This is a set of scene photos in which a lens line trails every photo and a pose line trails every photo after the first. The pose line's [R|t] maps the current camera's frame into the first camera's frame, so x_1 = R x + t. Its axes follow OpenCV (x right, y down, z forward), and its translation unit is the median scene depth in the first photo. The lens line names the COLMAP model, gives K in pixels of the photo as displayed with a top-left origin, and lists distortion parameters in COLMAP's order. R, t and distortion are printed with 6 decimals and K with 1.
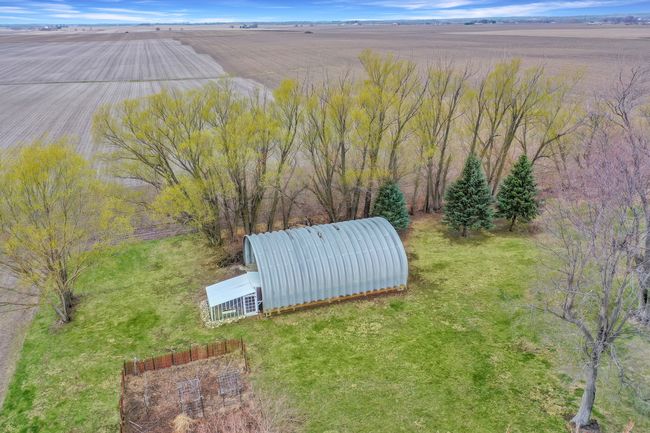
lens RADIAL K [[516.3, 0, 324.7], [0, 516.3, 216.6], [0, 0, 1]] dist [0.012228, -0.000019]
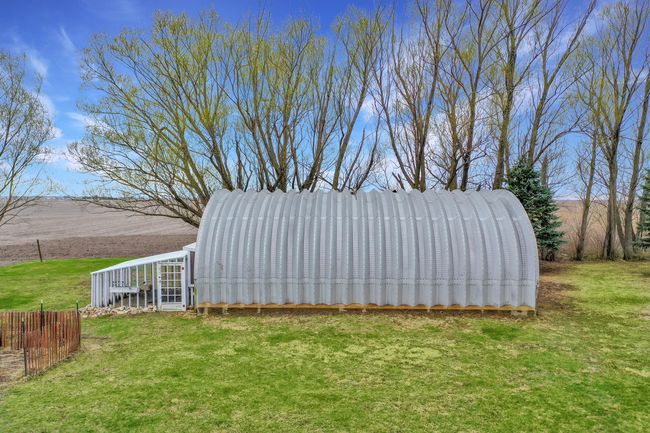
lens RADIAL K [[516.3, 0, 326.1], [0, 516.3, 216.2], [0, 0, 1]] dist [0.012228, -0.000019]
pose [[0.939164, 0.031517, -0.342019, 0.143393], [-0.140844, 0.943547, -0.299802, 0.219375], [0.313262, 0.329735, 0.890585, 0.559920]]
